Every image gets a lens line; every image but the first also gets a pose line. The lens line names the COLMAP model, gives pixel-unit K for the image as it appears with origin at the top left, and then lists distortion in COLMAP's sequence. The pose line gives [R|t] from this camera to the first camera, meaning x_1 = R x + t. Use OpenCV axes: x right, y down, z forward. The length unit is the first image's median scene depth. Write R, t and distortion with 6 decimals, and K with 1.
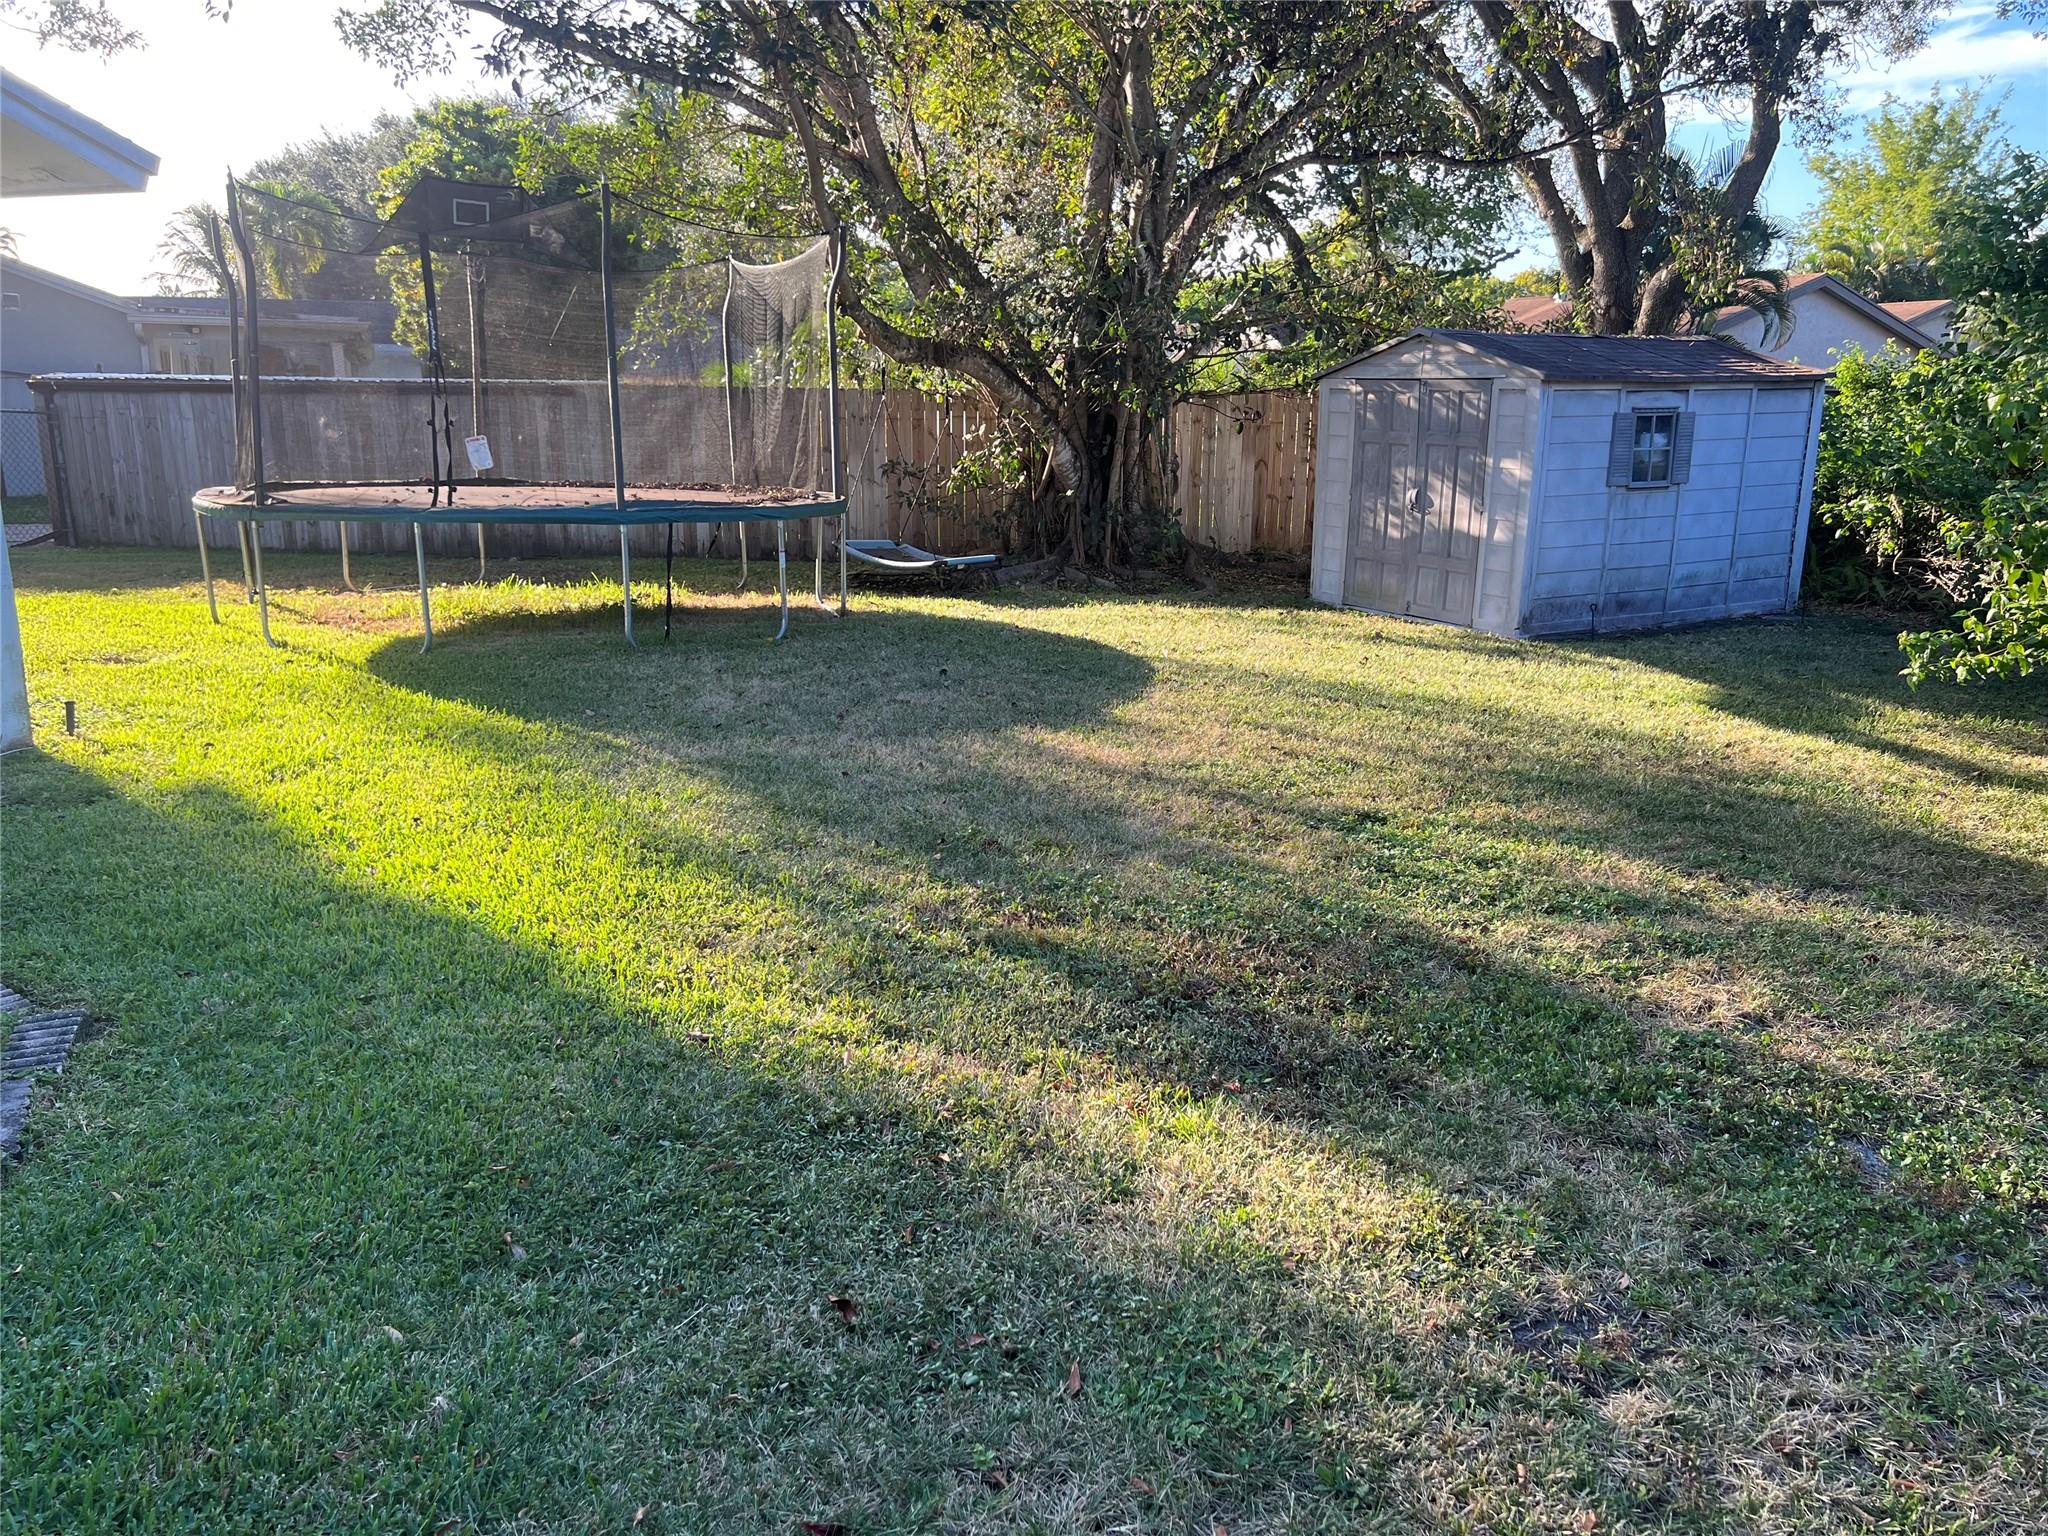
lens RADIAL K [[1558.6, 0, 1019.4], [0, 1558.6, 779.4], [0, 0, 1]] dist [0.088087, -0.069806]
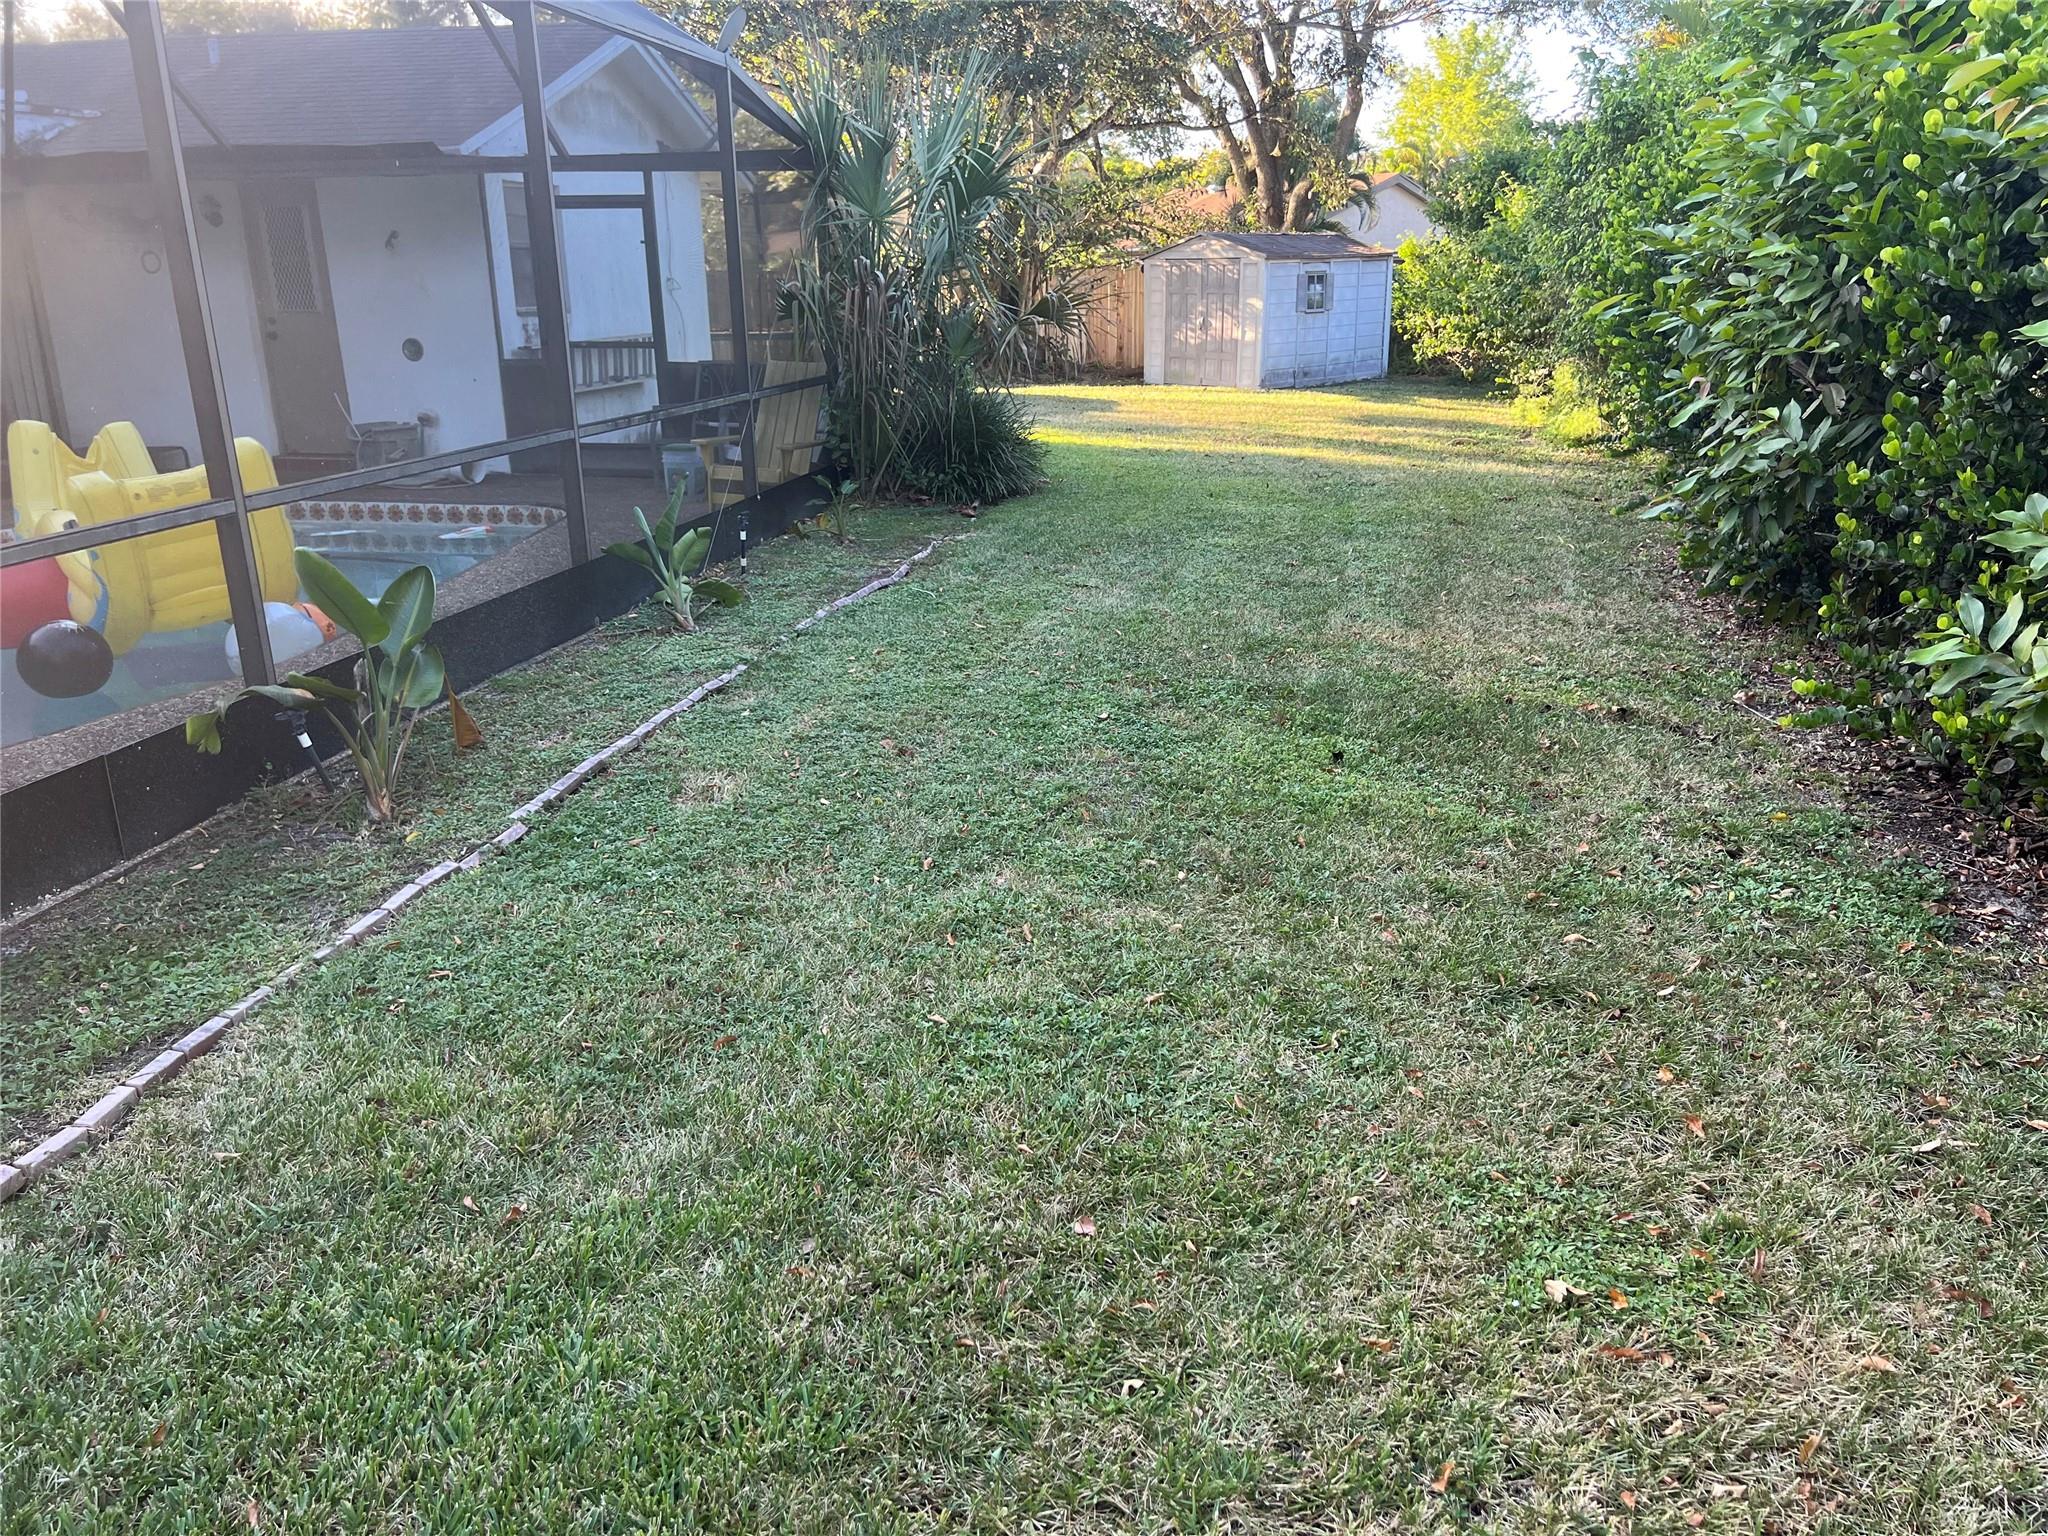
lens RADIAL K [[1562.2, 0, 1020.0], [0, 1562.2, 759.5], [0, 0, 1]] dist [0.084725, -0.066786]
pose [[0.974953, -0.088492, 0.204047, -0.371369], [0.076136, 0.994800, 0.067646, 0.189028], [-0.208973, -0.050416, 0.976621, -0.788278]]
